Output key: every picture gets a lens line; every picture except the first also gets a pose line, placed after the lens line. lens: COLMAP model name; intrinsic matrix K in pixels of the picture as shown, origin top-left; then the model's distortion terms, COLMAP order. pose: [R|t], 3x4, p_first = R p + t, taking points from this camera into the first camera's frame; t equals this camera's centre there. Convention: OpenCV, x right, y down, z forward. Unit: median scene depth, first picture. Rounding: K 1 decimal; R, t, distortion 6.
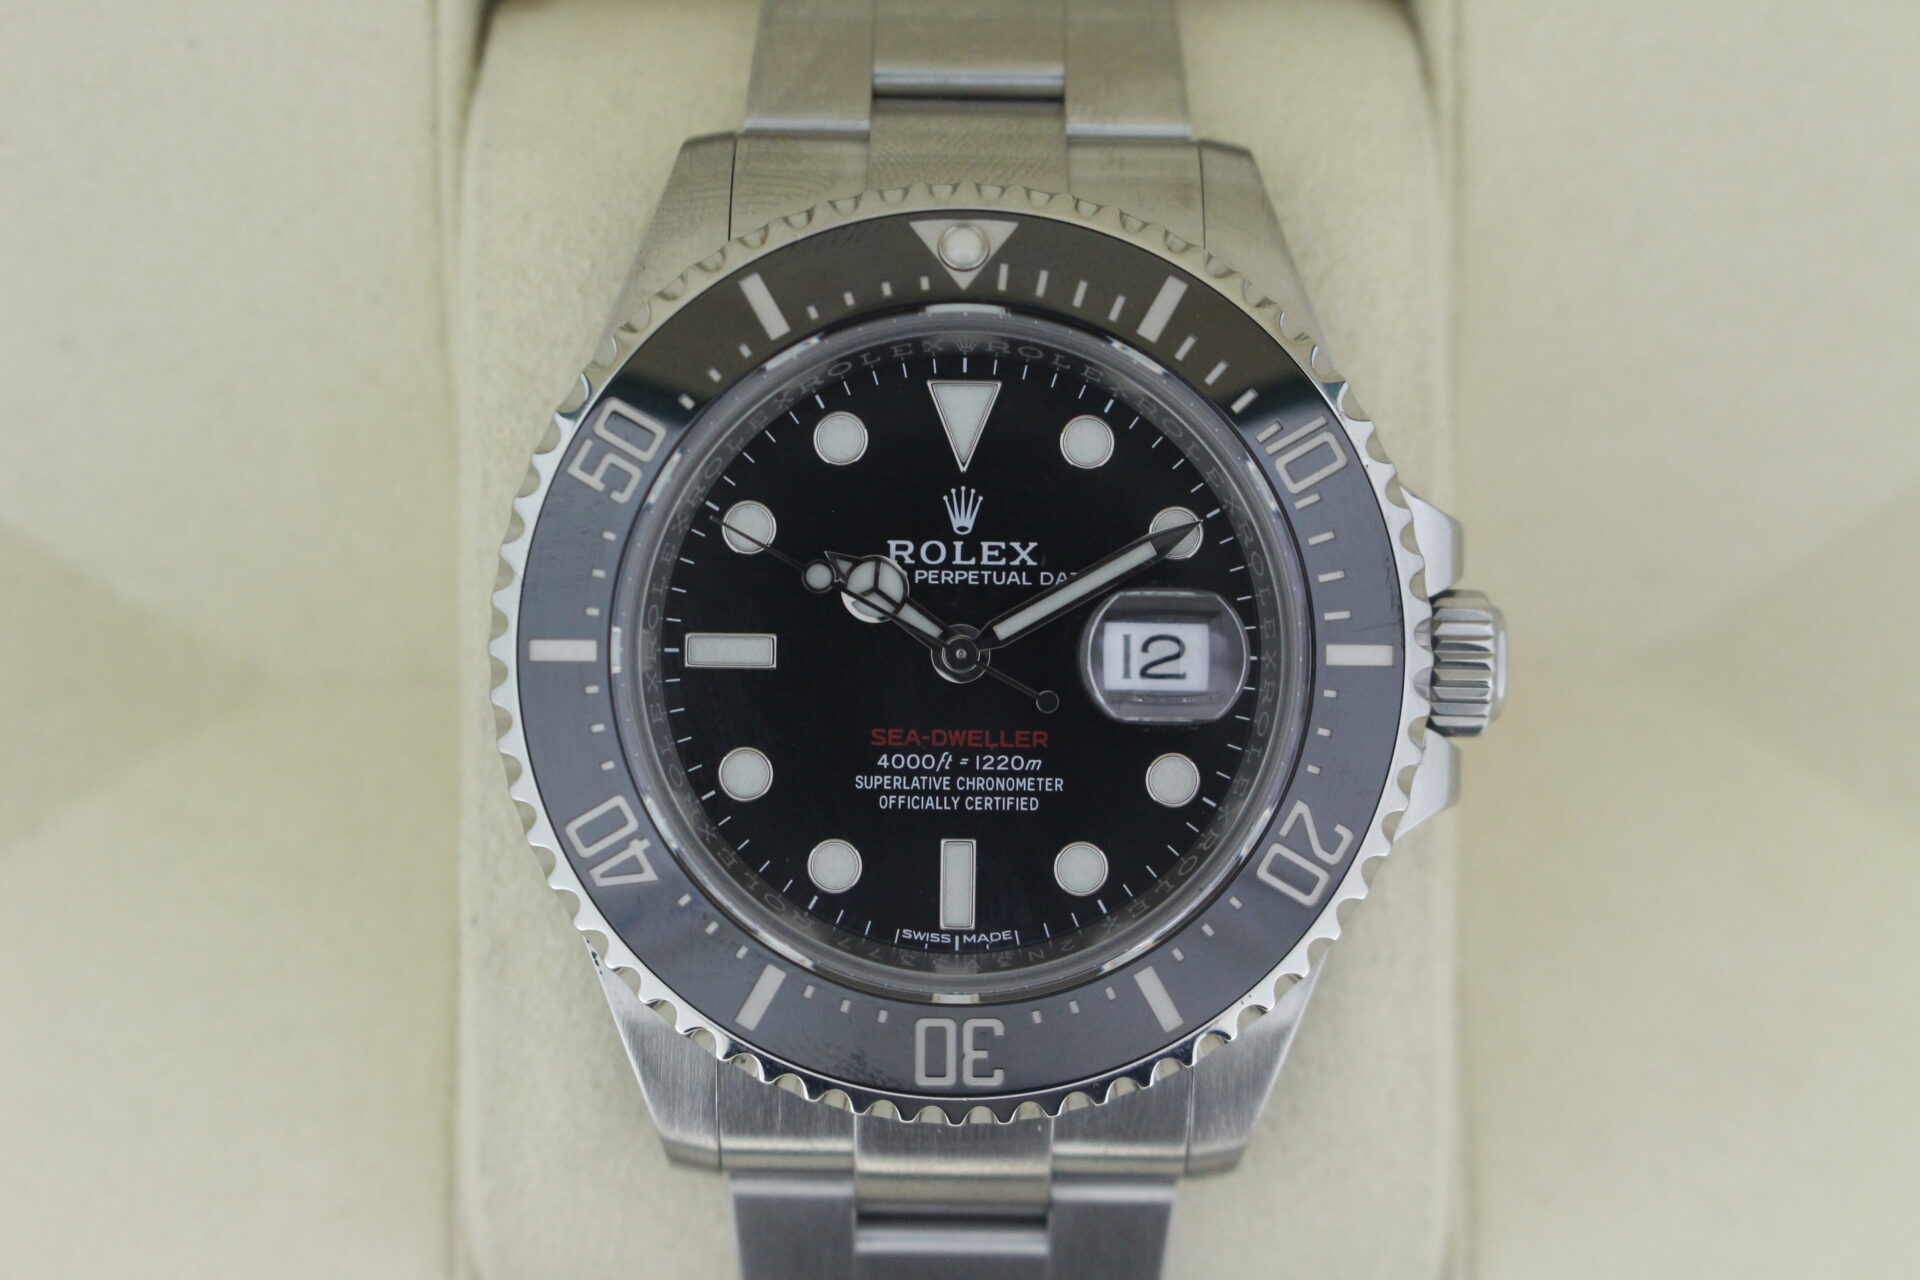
lens RADIAL K [[3860.6, 0, 990.4], [0, 3860.6, 638.1], [0, 0, 1]] dist [0.070072, 0.012331]
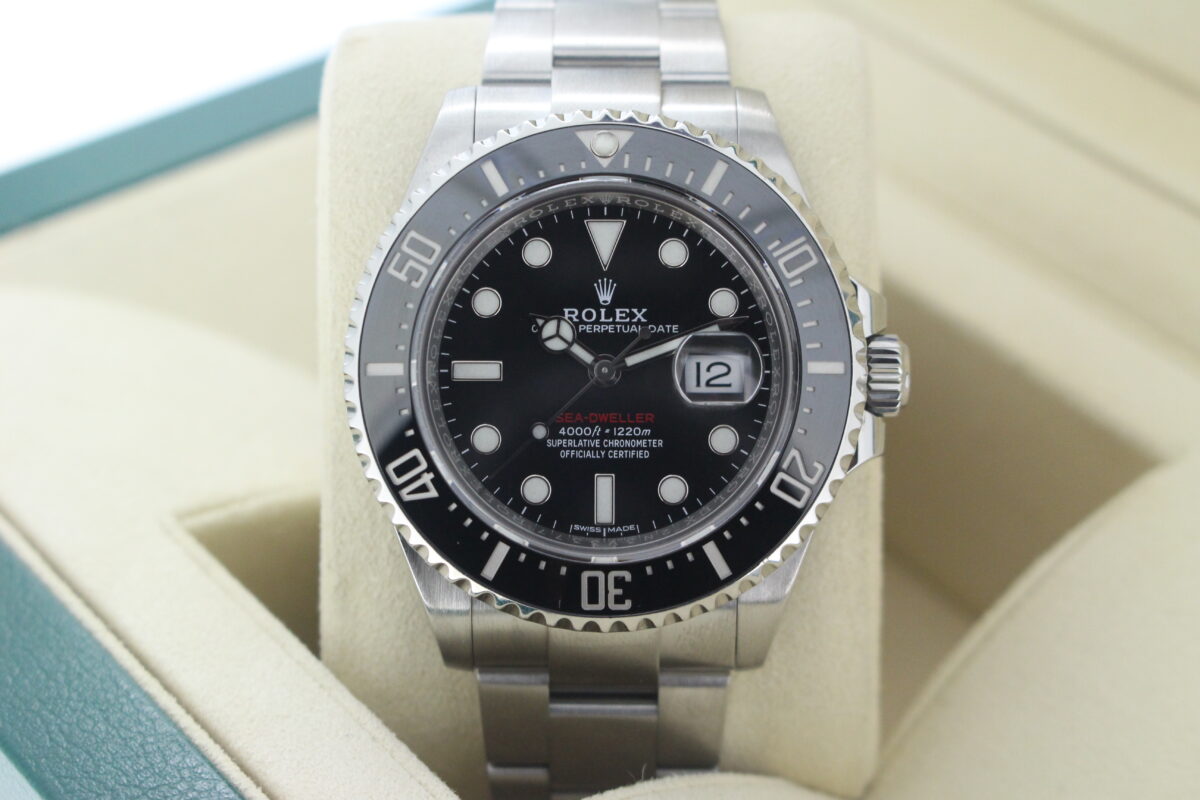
lens RADIAL K [[2837.8, 0, 600.0], [0, 2837.8, 400.0], [0, 0, 1]] dist [0.055382, 0.140095]
pose [[0.999870, -0.010483, -0.012234, 0.006058], [0.009983, 0.999139, -0.040276, 0.070726], [0.012646, 0.040148, 0.999114, -0.319699]]
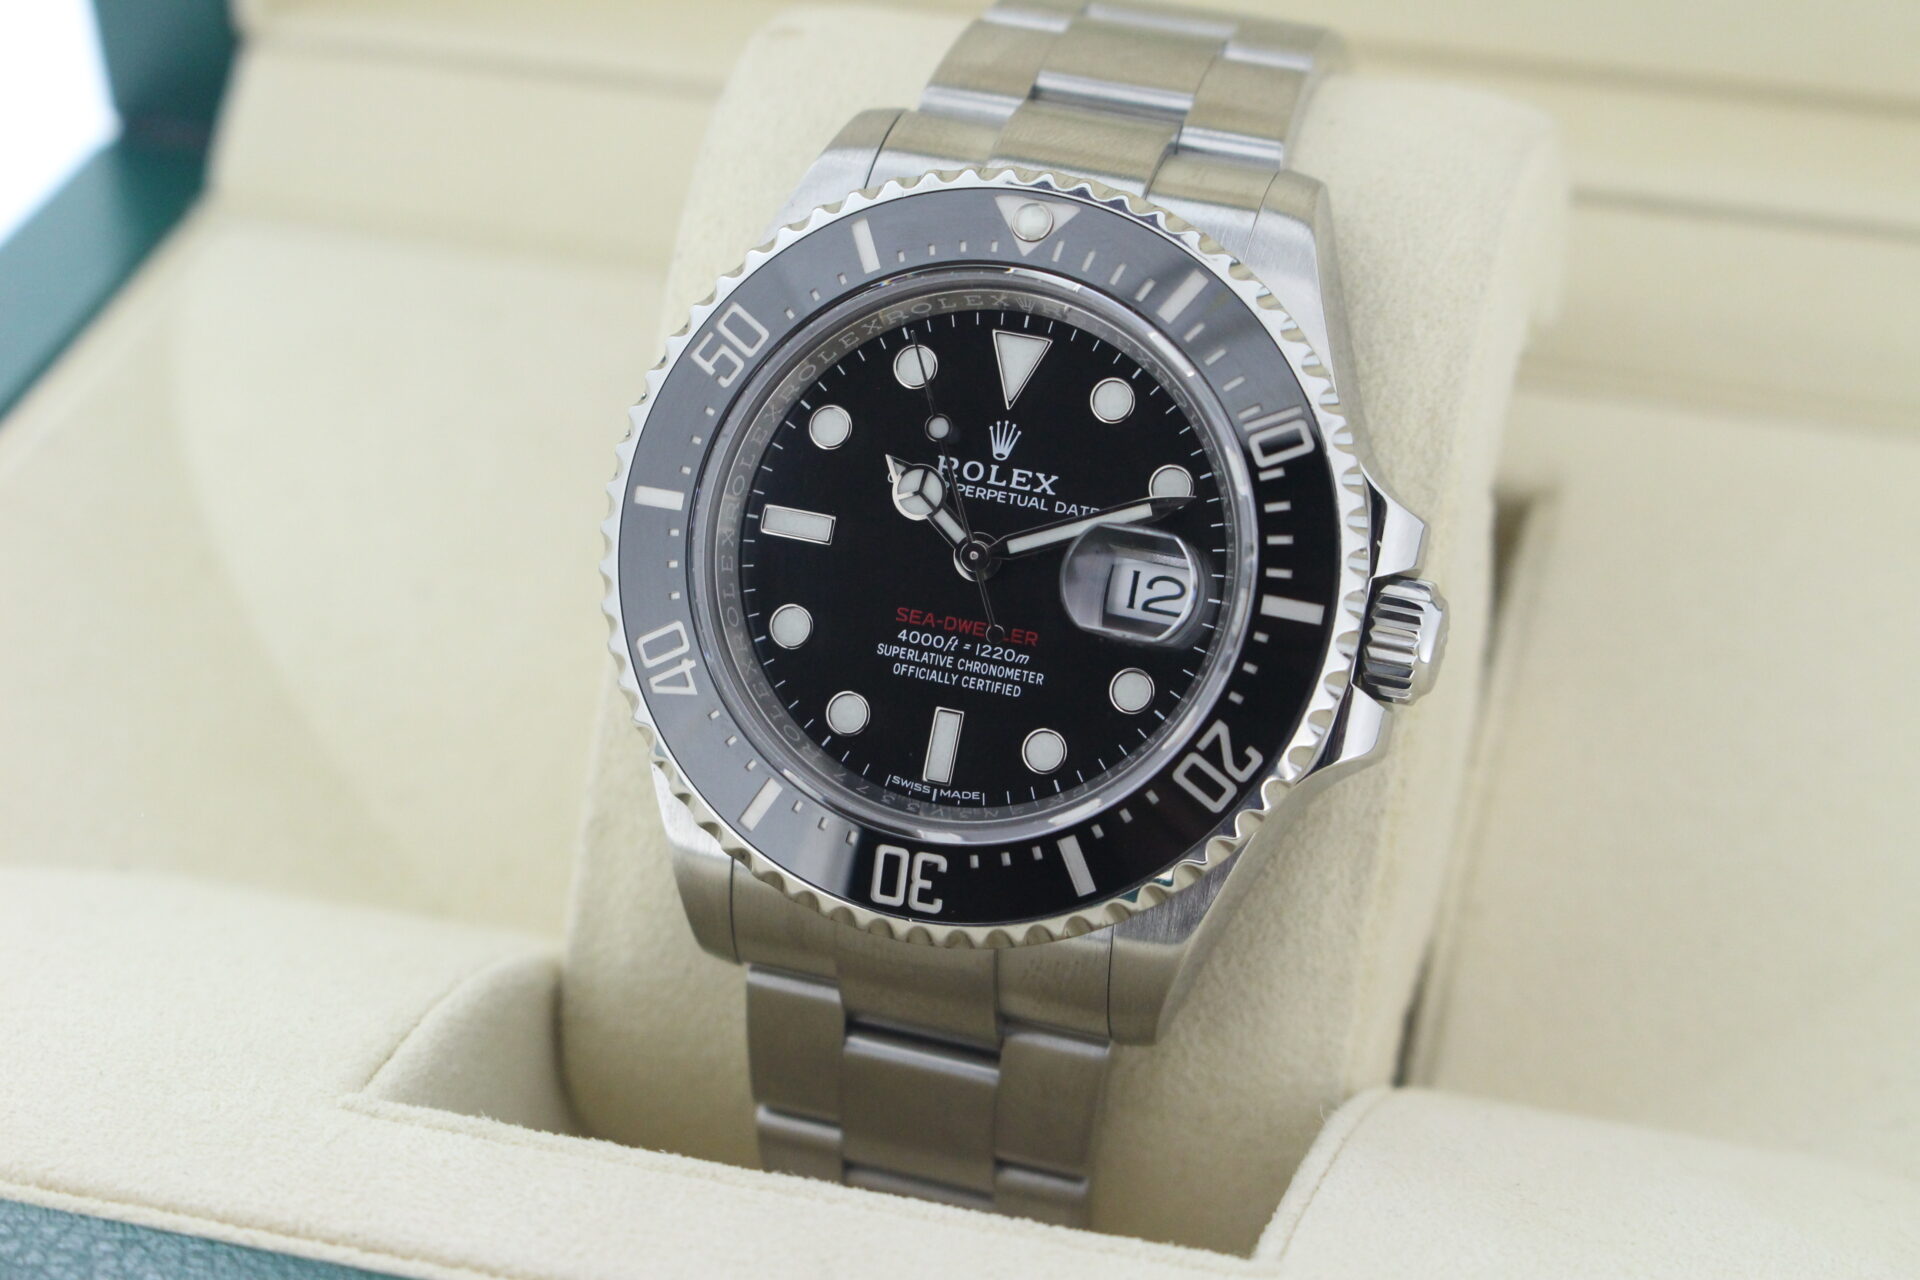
lens RADIAL K [[4540.4, 0, 960.0], [0, 4540.4, 640.0], [0, 0, 1]] dist [0.055382, 0.140095]
pose [[0.956504, 0.166029, -0.239865, 0.328761], [-0.176201, 0.984121, -0.021447, 0.060569], [0.232495, 0.062778, 0.970569, -0.368197]]
